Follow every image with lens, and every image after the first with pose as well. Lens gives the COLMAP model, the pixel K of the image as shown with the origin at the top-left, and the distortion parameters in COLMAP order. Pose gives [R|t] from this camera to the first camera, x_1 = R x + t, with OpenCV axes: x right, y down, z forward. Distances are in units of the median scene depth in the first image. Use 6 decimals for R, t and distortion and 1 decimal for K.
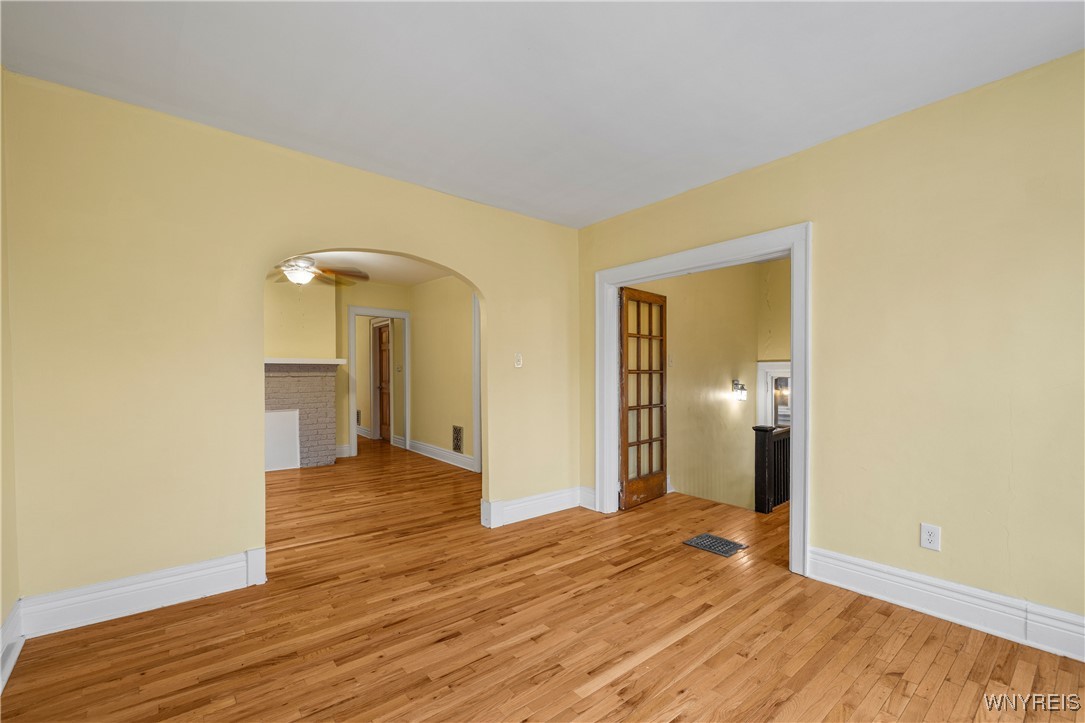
lens RADIAL K [[461.6, 0, 541.6], [0, 461.6, 367.6], [0, 0, 1]] dist [-0.000484, -0.000046]
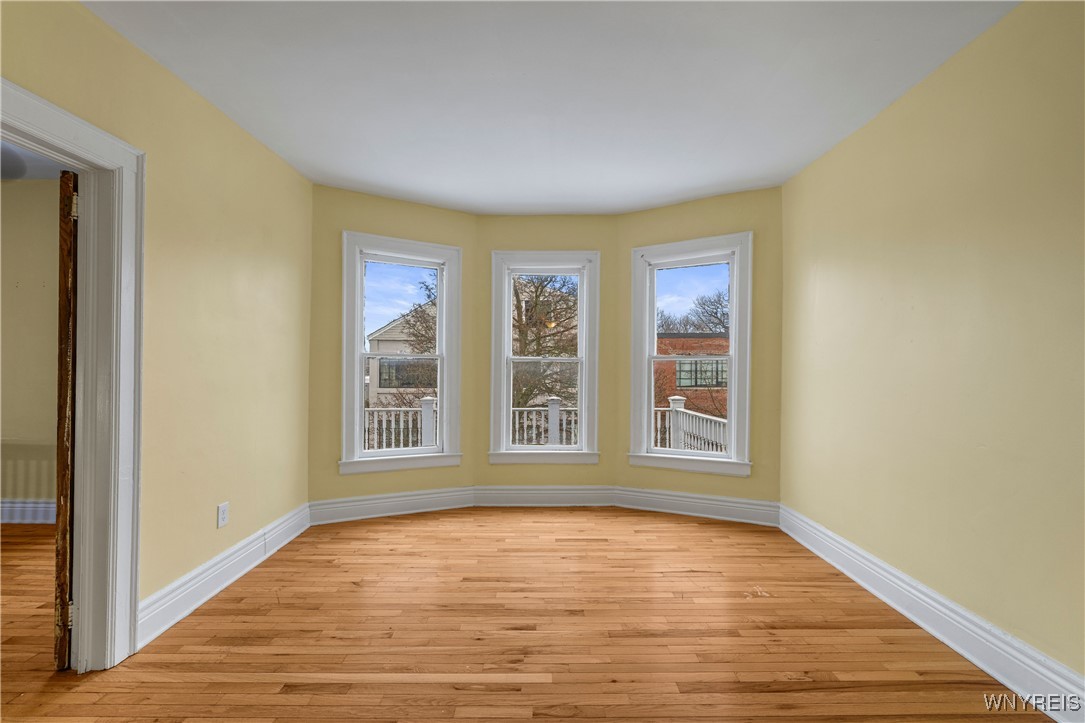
lens RADIAL K [[461.6, 0, 541.9], [0, 461.6, 362.3], [0, 0, 1]] dist [-0.000484, -0.000046]
pose [[-0.773330, 0.003124, 0.633996, -0.291072], [-0.003341, 0.999954, -0.009002, 0.012828], [-0.633995, -0.009080, -0.773284, 0.954909]]
